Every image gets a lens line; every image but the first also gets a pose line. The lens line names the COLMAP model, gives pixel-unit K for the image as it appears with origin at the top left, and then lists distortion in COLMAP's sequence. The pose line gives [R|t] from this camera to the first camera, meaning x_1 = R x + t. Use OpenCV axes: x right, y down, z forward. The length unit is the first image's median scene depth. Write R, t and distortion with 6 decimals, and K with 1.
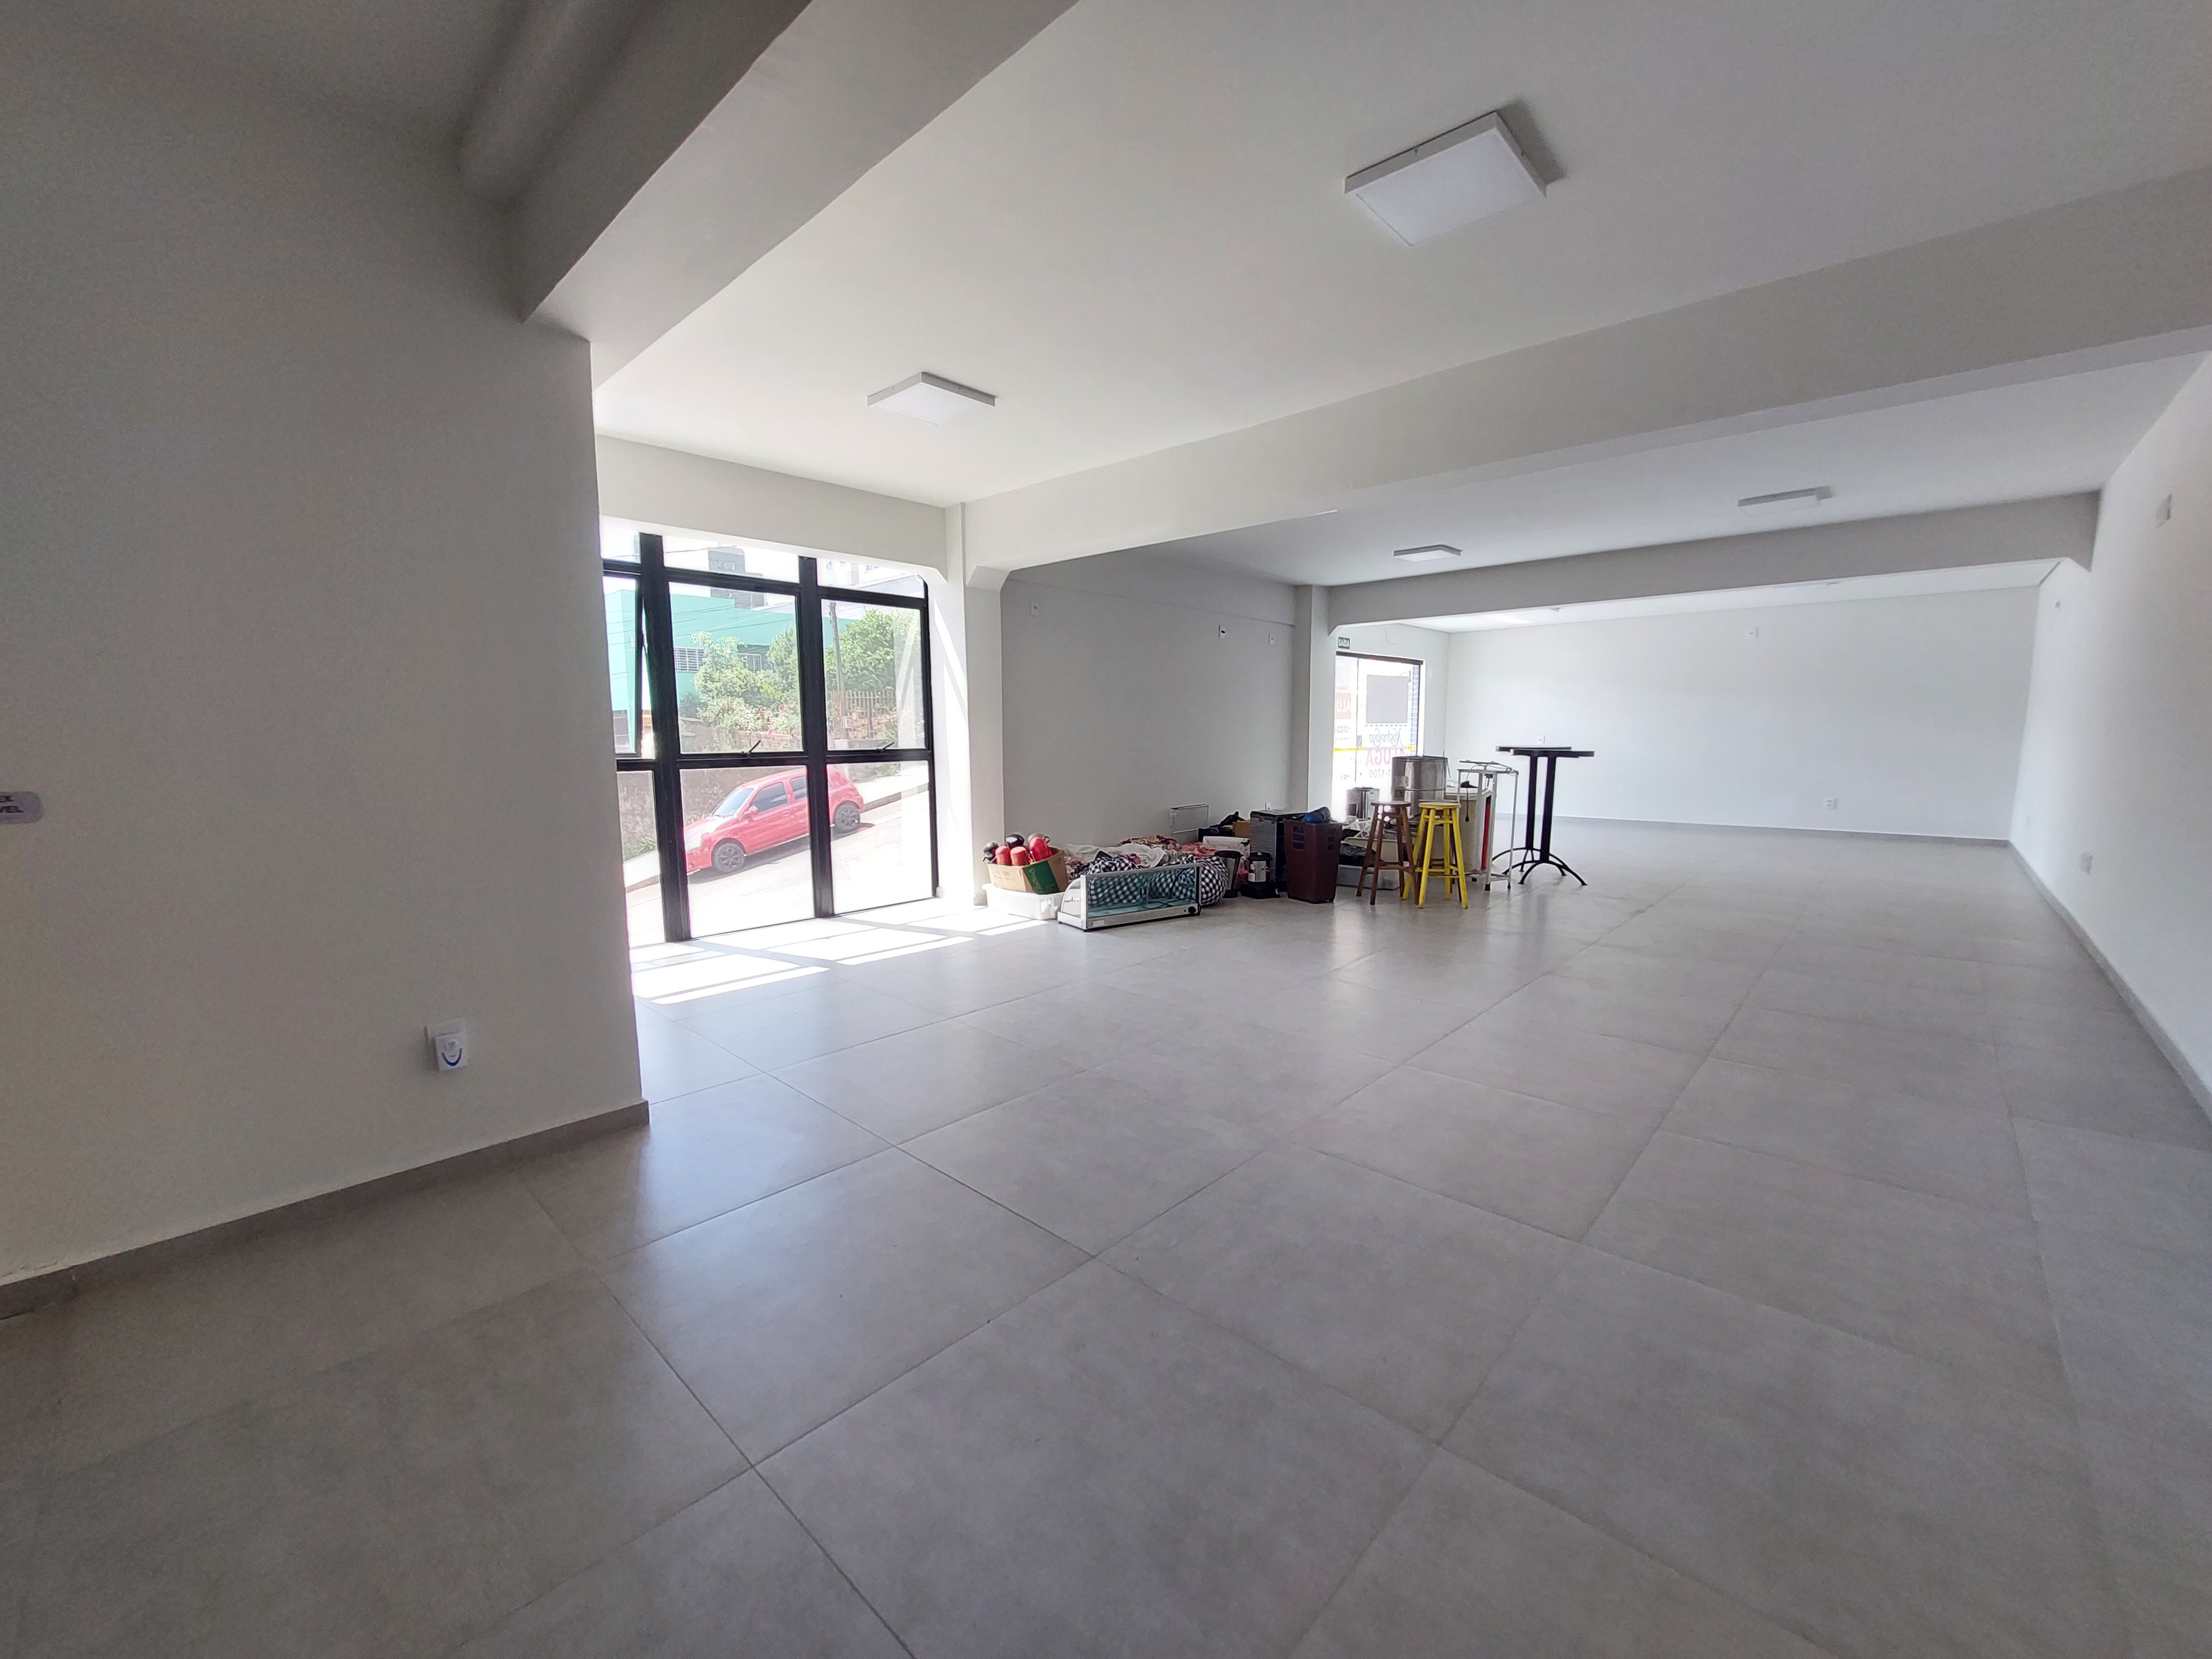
lens RADIAL K [[885.0, 0, 1110.6], [0, 885.0, 840.9], [0, 0, 1]] dist [-0.013912, -0.000128]
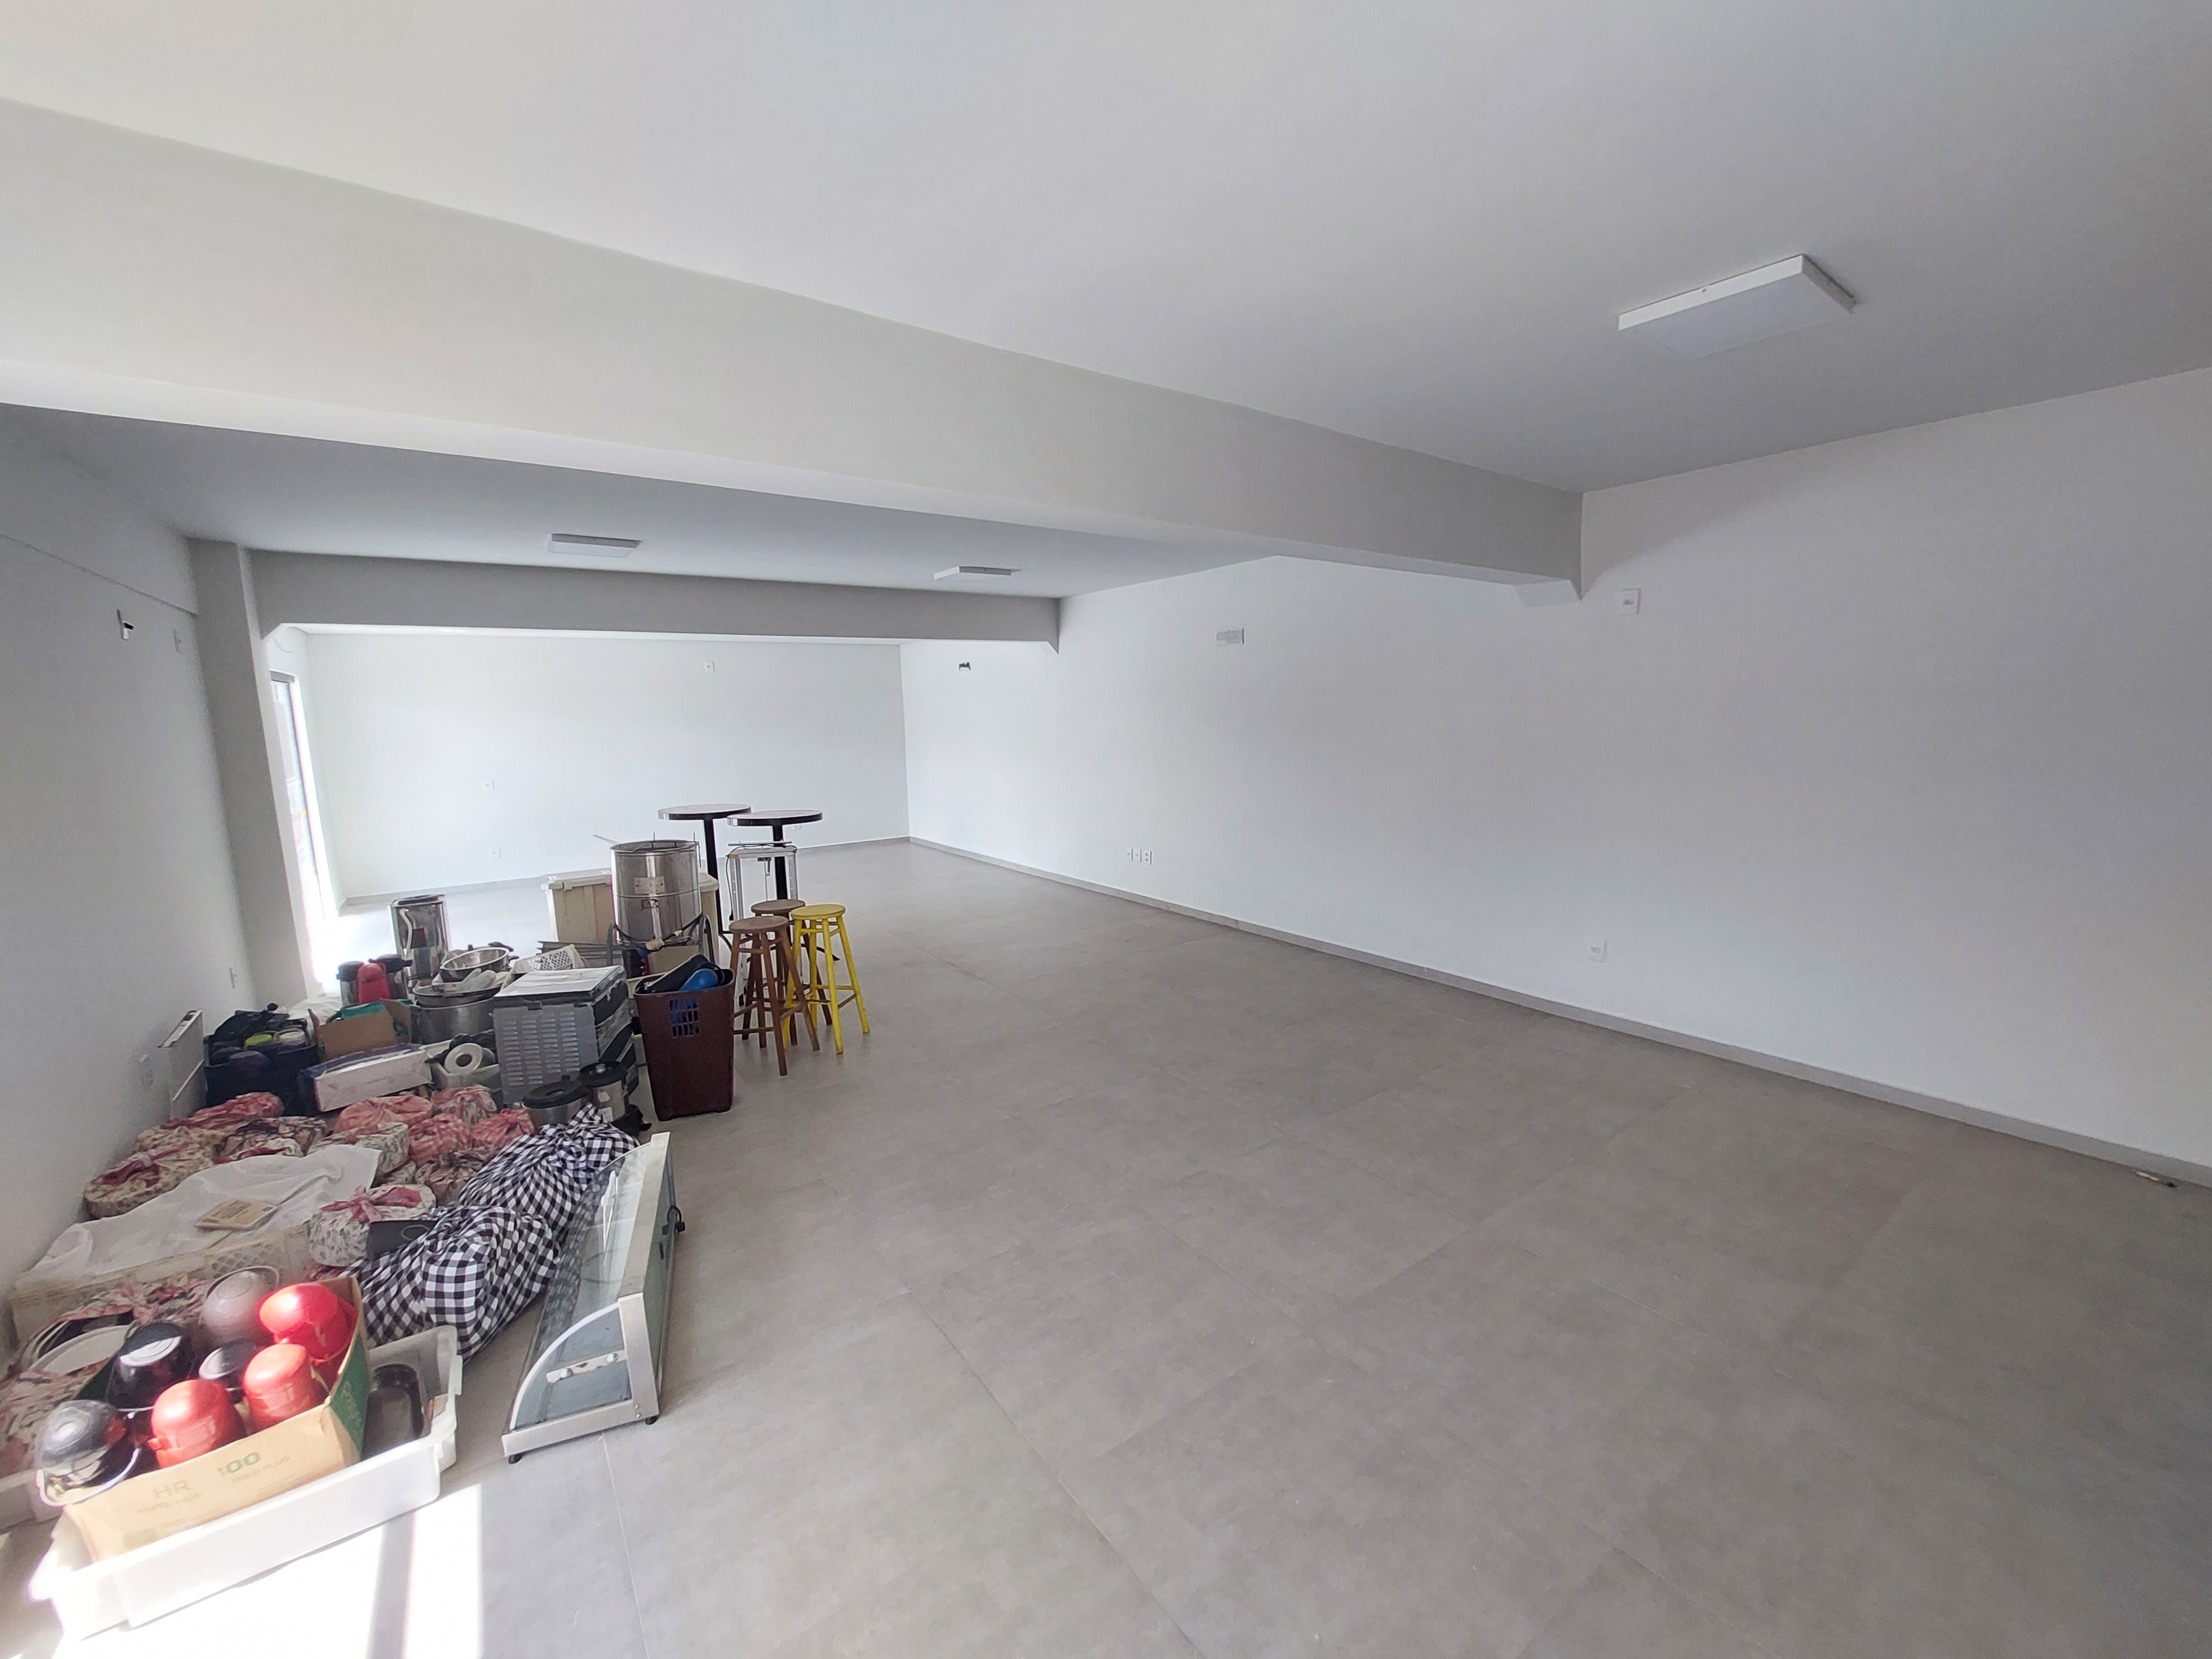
lens RADIAL K [[885.0, 0, 1110.6], [0, 885.0, 840.9], [0, 0, 1]] dist [-0.013912, -0.000128]
pose [[0.195130, -0.140935, 0.970599, -0.283662], [0.137956, 0.983727, 0.115106, -0.146390], [-0.971026, 0.111440, 0.211398, 0.576030]]
